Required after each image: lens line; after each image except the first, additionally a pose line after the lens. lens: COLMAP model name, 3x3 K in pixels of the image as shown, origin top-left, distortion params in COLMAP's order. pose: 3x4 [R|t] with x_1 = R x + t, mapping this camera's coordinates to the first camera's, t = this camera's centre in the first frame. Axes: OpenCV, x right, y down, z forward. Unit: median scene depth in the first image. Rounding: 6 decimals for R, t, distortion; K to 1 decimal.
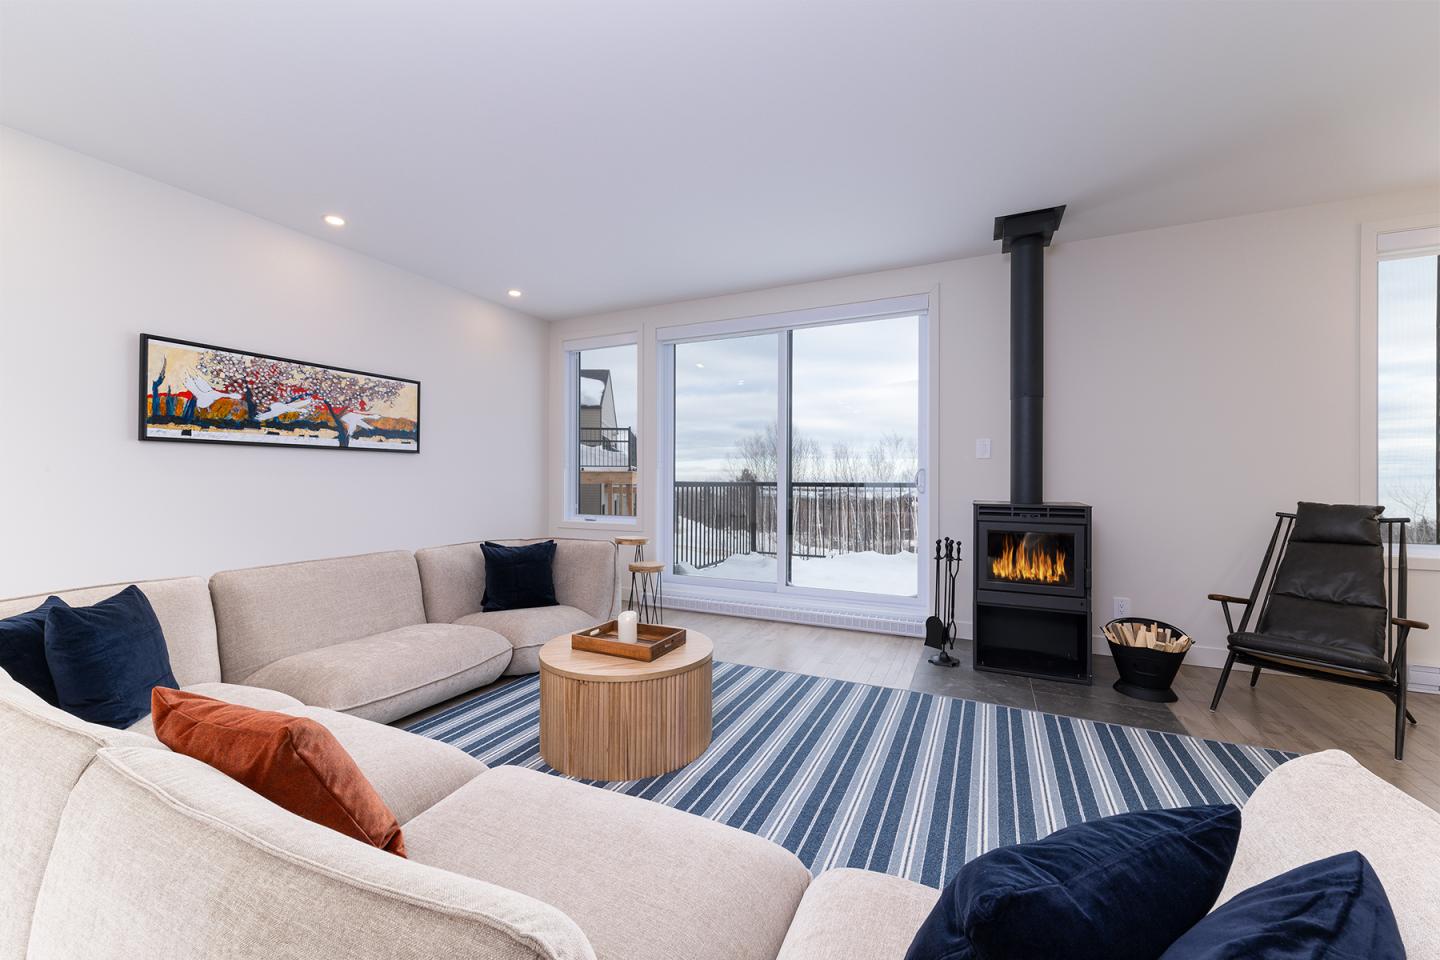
lens RADIAL K [[557.0, 0, 724.5], [0, 557.0, 479.6], [0, 0, 1]] dist [0.000501, -0.000003]
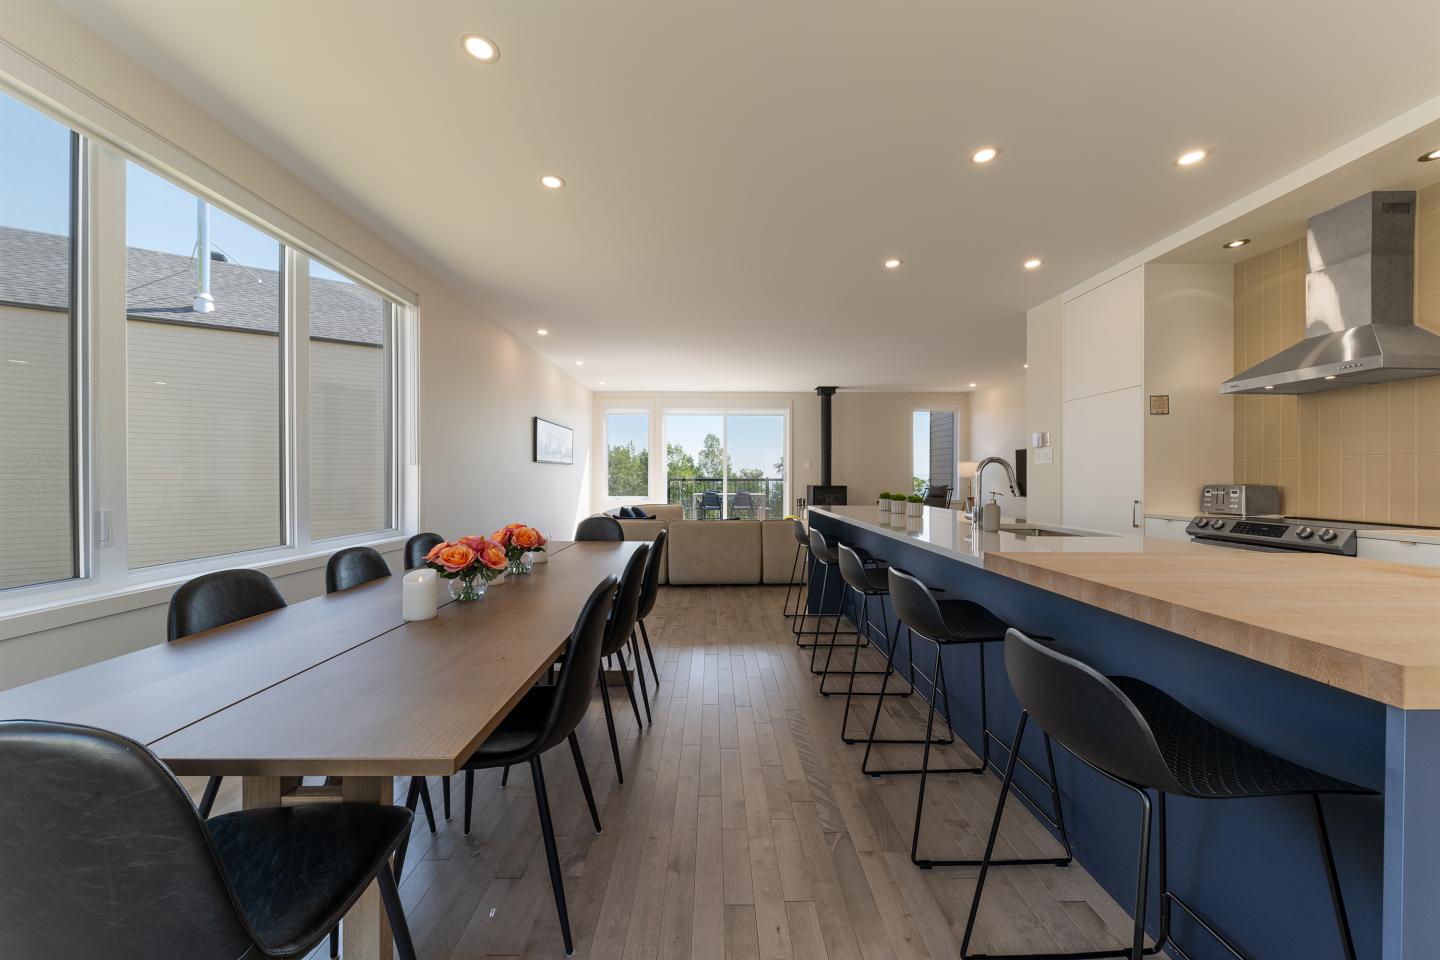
lens RADIAL K [[491.9, 0, 722.3], [0, 491.9, 477.4], [0, 0, 1]] dist [-0.000754, -0.000906]
pose [[0.891932, -0.000593, 0.452170, -1.028819], [-0.003788, 0.999954, 0.008783, -0.019467], [-0.452154, -0.009547, 0.891889, -0.985660]]
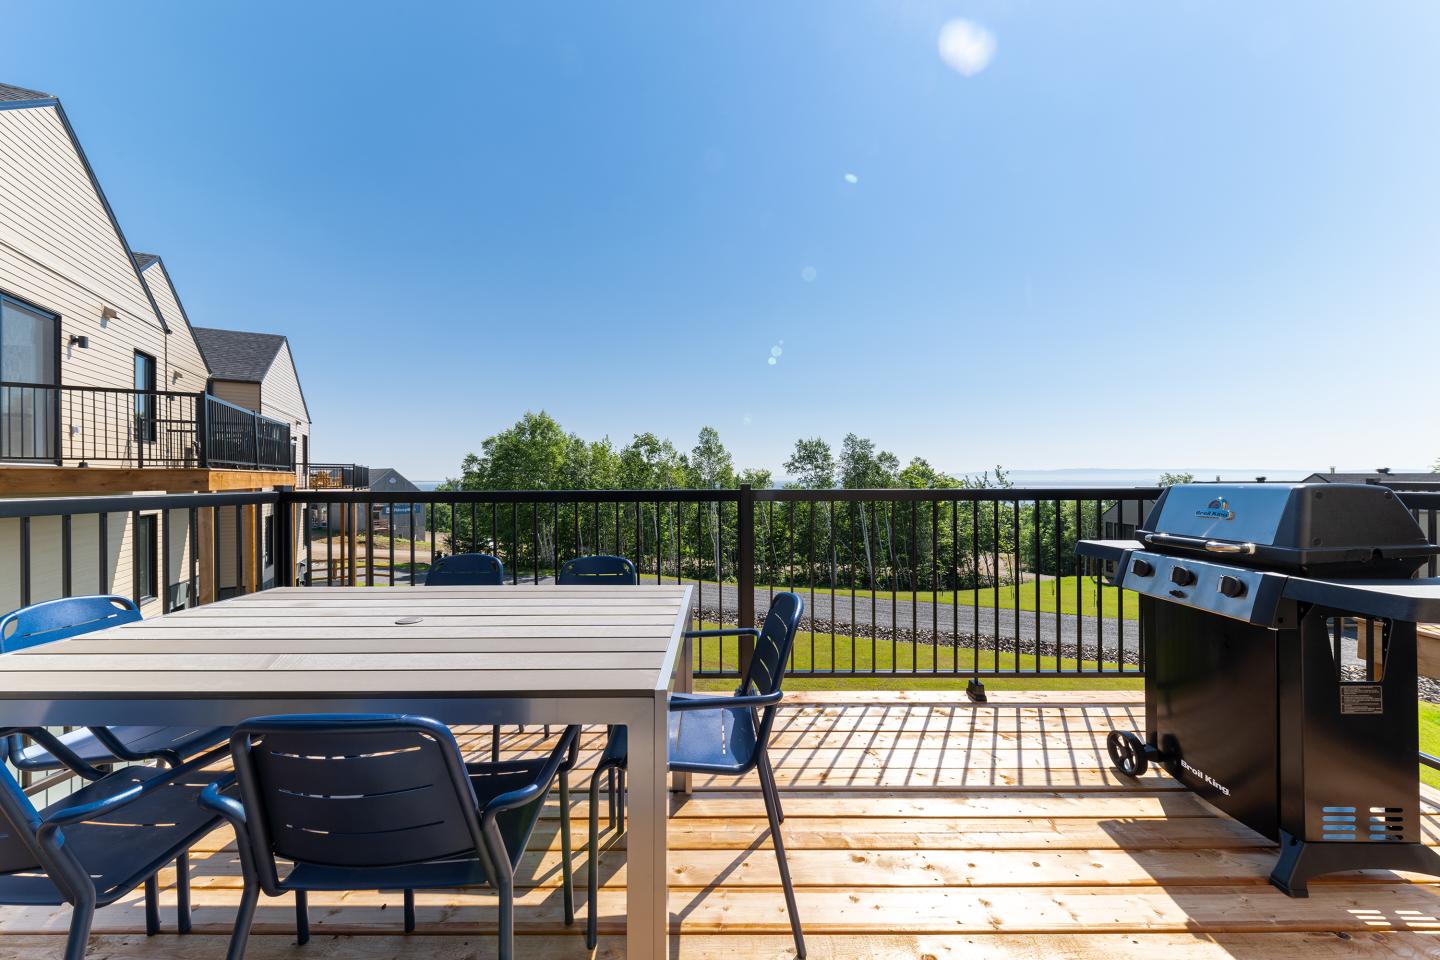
lens RADIAL K [[491.9, 0, 728.0], [0, 491.9, 477.4], [0, 0, 1]] dist [-0.000754, -0.000906]
pose [[0.898711, -0.002485, 0.438535, -0.818991], [0.000943, 0.999993, 0.003735, -0.013999], [-0.438541, -0.002943, 0.898706, -0.688541]]
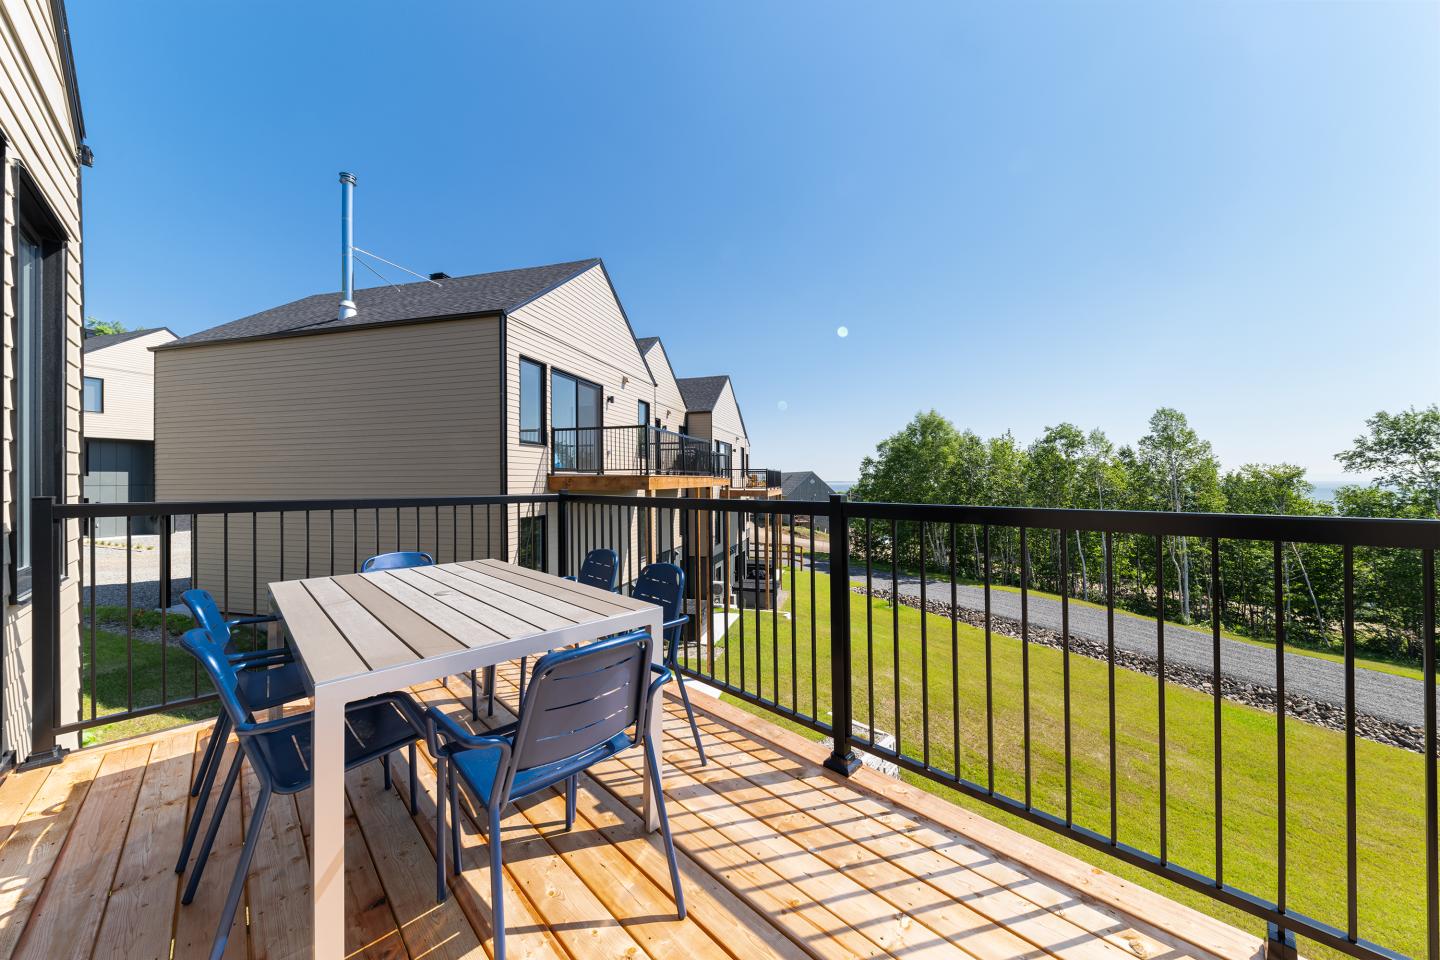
lens RADIAL K [[491.9, 0, 712.4], [0, 491.9, 479.8], [0, 0, 1]] dist [-0.000754, -0.000906]
pose [[0.937596, -0.006990, -0.347655, -0.775194], [0.008506, 0.999960, 0.002836, -0.014622], [0.347621, -0.005616, 0.937618, -0.682701]]
